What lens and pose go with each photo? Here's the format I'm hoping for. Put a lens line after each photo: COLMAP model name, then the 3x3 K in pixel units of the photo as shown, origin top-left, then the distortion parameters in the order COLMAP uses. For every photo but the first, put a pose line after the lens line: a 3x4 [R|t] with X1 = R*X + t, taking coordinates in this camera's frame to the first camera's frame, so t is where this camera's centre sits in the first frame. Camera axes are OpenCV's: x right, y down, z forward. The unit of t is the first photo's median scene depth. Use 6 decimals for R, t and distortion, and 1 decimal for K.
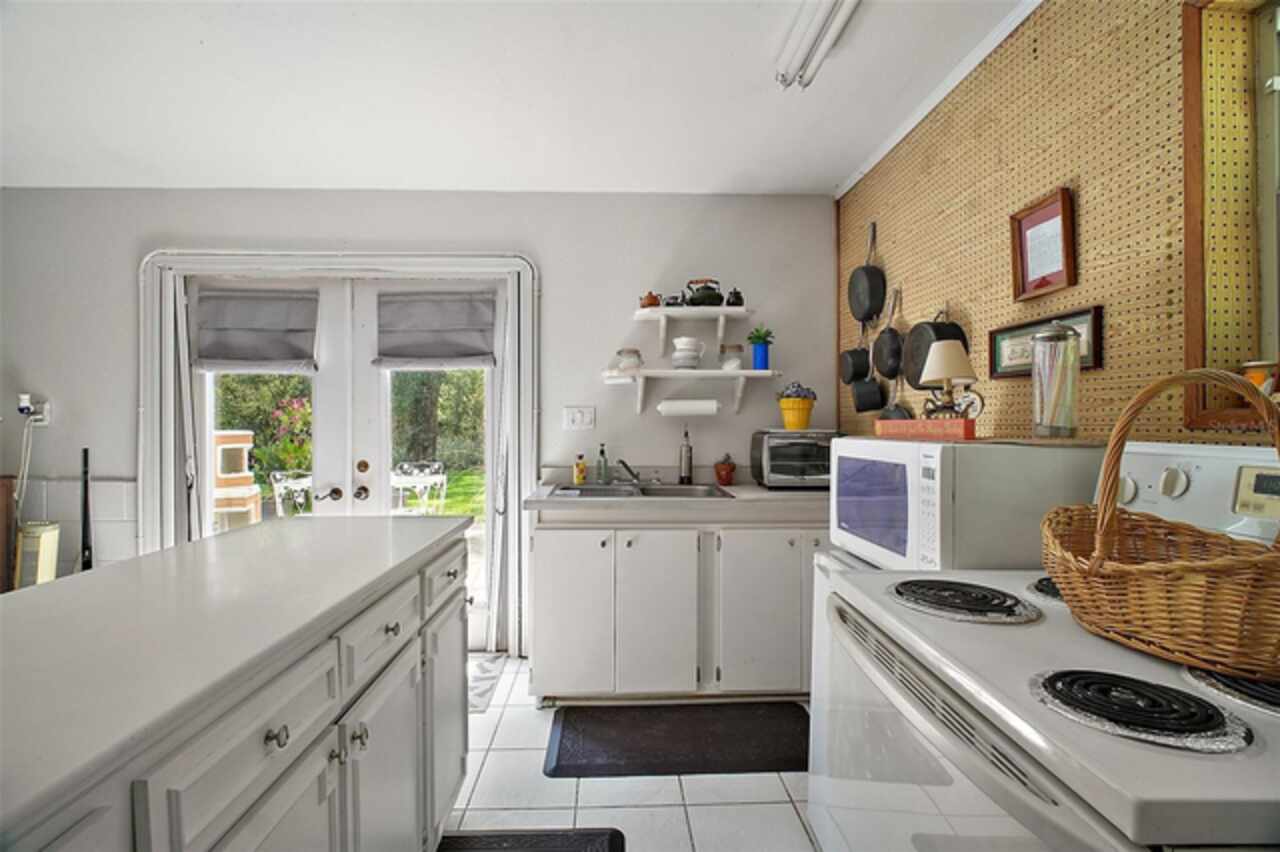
lens RADIAL K [[588.0, 0, 631.1], [0, 588.0, 429.2], [0, 0, 1]] dist [-0.001597, -0.002332]
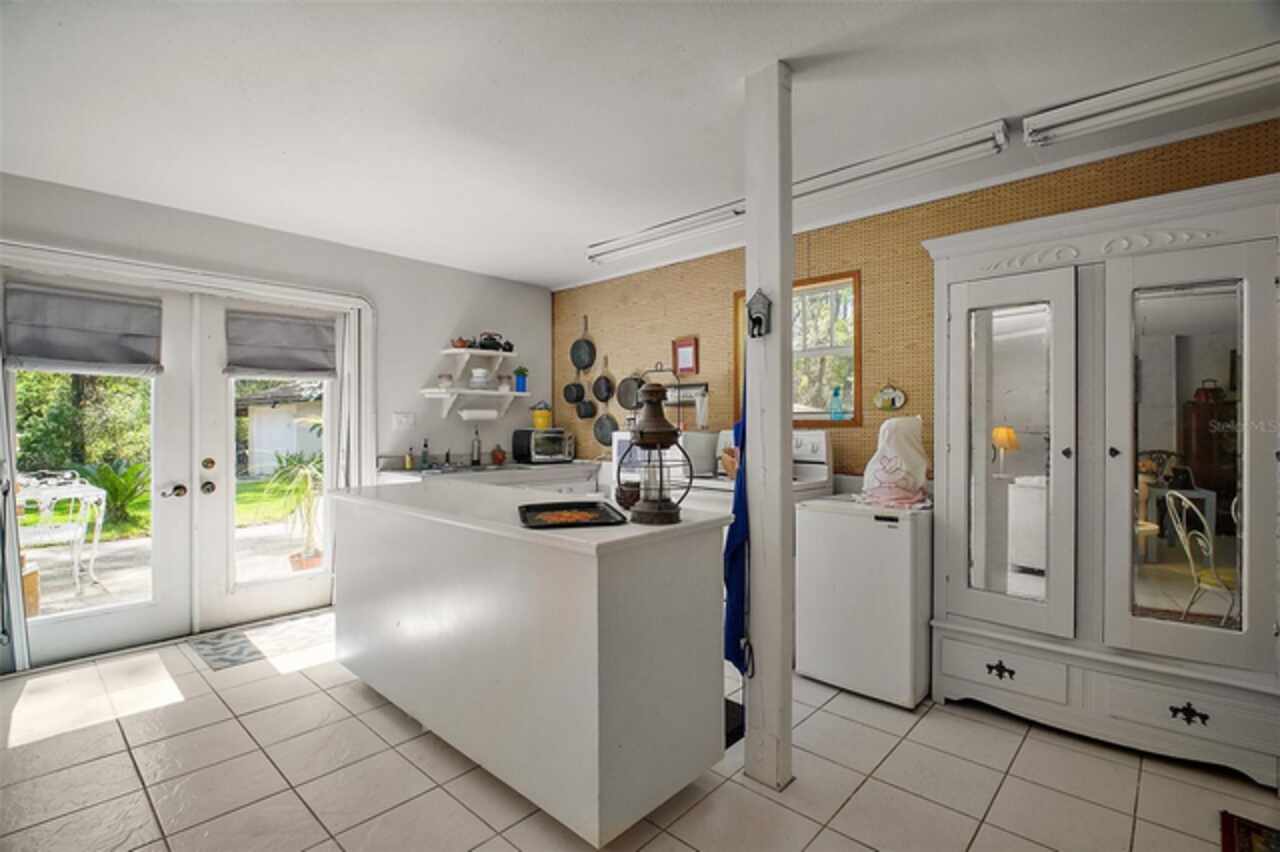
lens RADIAL K [[588.0, 0, 631.5], [0, 588.0, 427.3], [0, 0, 1]] dist [-0.001597, -0.002332]
pose [[0.710962, -0.001688, 0.703228, -0.688021], [0.006916, 0.999966, -0.004592, 0.005741], [-0.703196, 0.008128, 0.710949, -0.357061]]
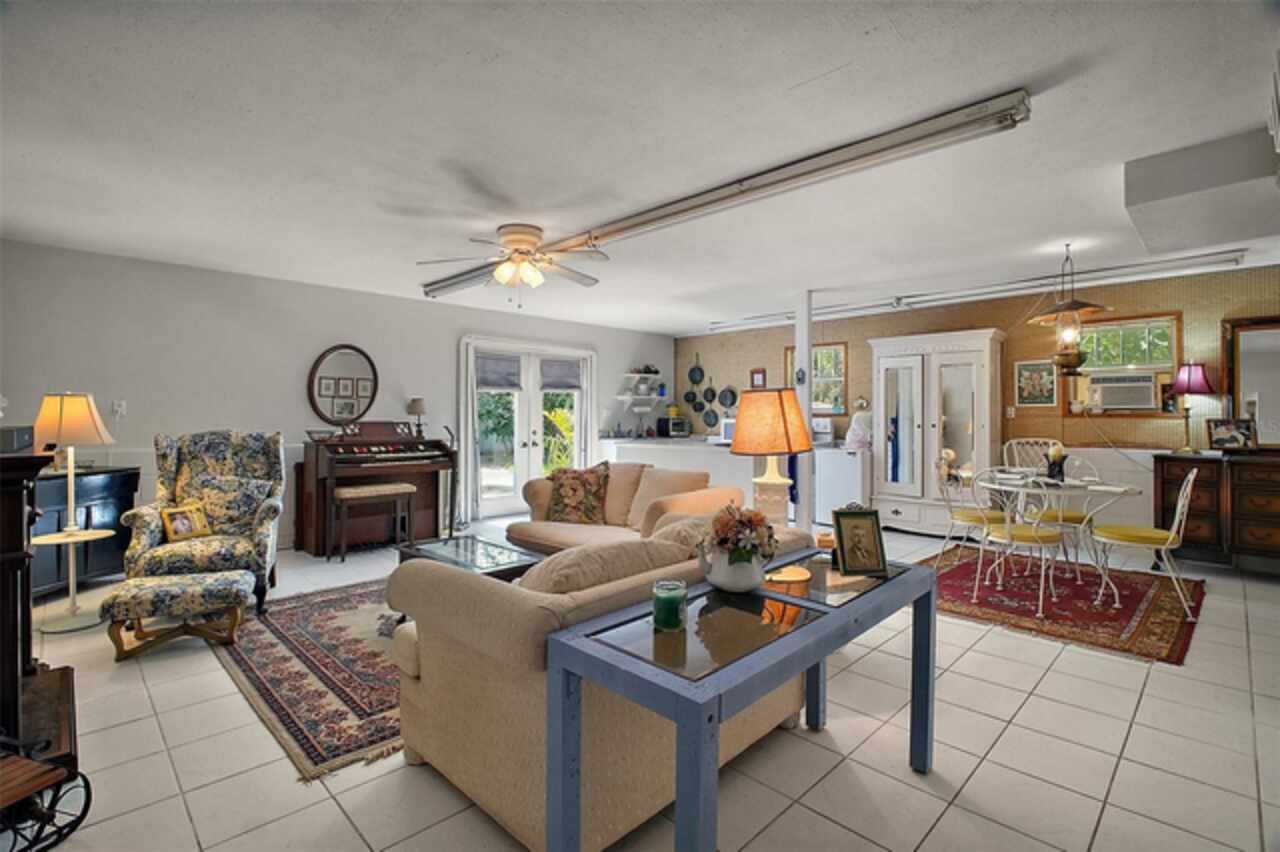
lens RADIAL K [[588.0, 0, 632.9], [0, 588.0, 405.1], [0, 0, 1]] dist [-0.001597, -0.002332]
pose [[0.743911, 0.014796, 0.668115, -1.780823], [0.003770, 0.999646, -0.026335, 0.015837], [-0.668269, 0.022110, 0.743591, -1.031504]]
